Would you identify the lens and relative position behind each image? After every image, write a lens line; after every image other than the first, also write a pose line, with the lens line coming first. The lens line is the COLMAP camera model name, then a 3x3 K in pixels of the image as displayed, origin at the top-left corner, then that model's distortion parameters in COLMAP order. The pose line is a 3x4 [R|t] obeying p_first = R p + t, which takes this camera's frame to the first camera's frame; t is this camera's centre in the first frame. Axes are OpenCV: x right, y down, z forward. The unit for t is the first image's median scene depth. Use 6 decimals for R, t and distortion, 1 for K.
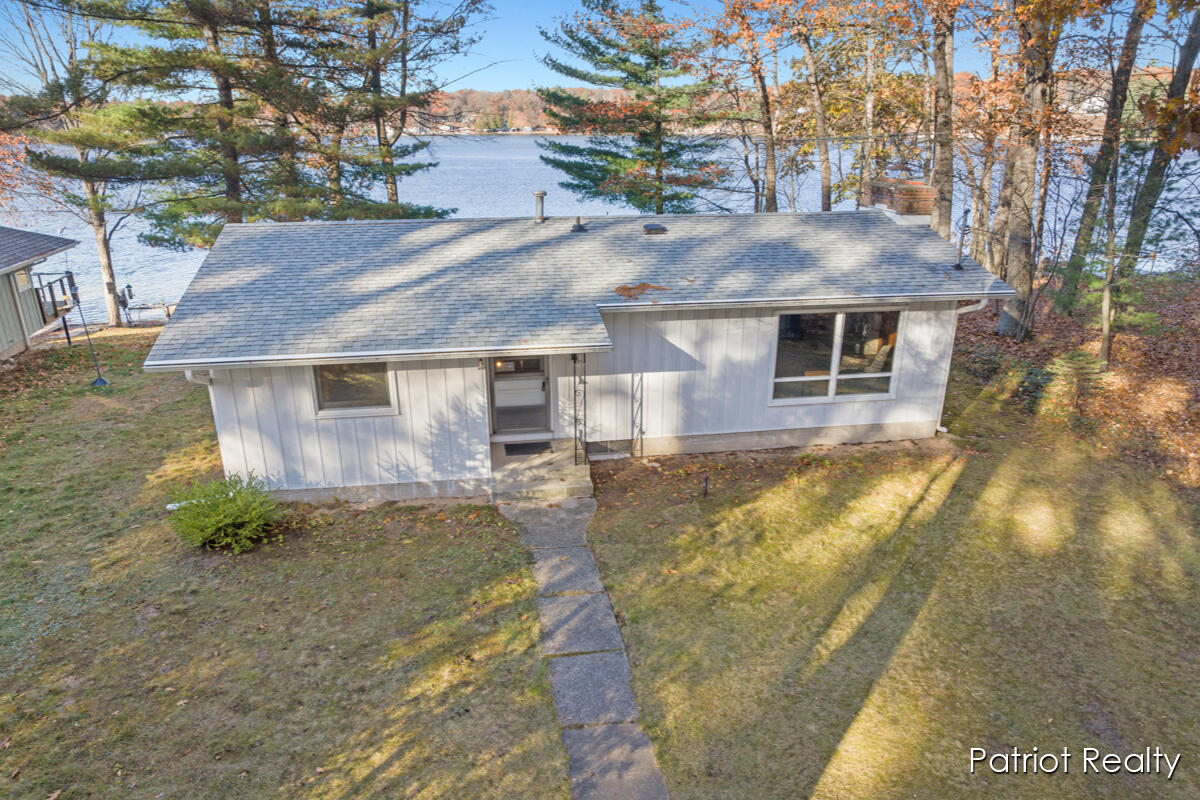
lens RADIAL K [[849.9, 0, 600.0], [0, 849.9, 400.0], [0, 0, 1]] dist [-0.035227, -0.011501]
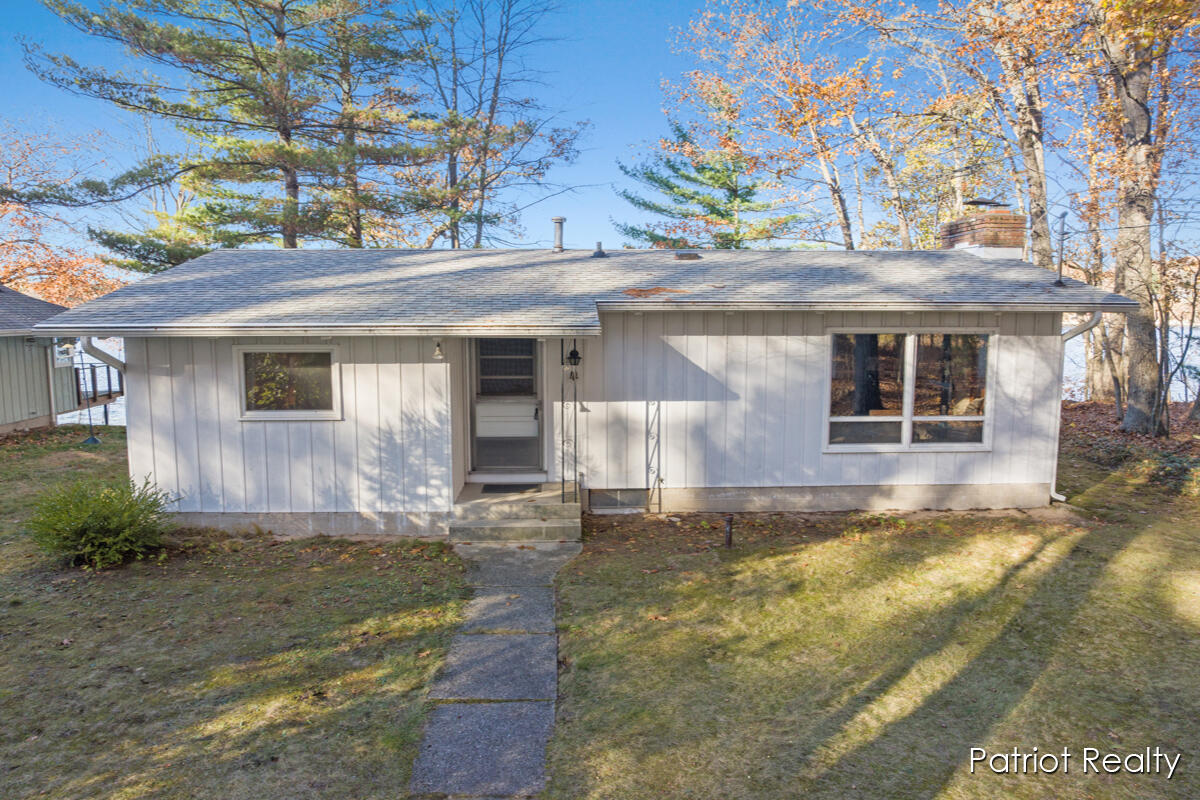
lens RADIAL K [[861.4, 0, 599.4], [0, 861.4, 343.6], [0, 0, 1]] dist [-0.078443, 0.059903]
pose [[0.993080, 0.011374, -0.116891, 0.098413], [-0.041933, 0.964035, -0.262448, 0.146704], [0.109702, 0.265533, 0.957840, 0.227125]]
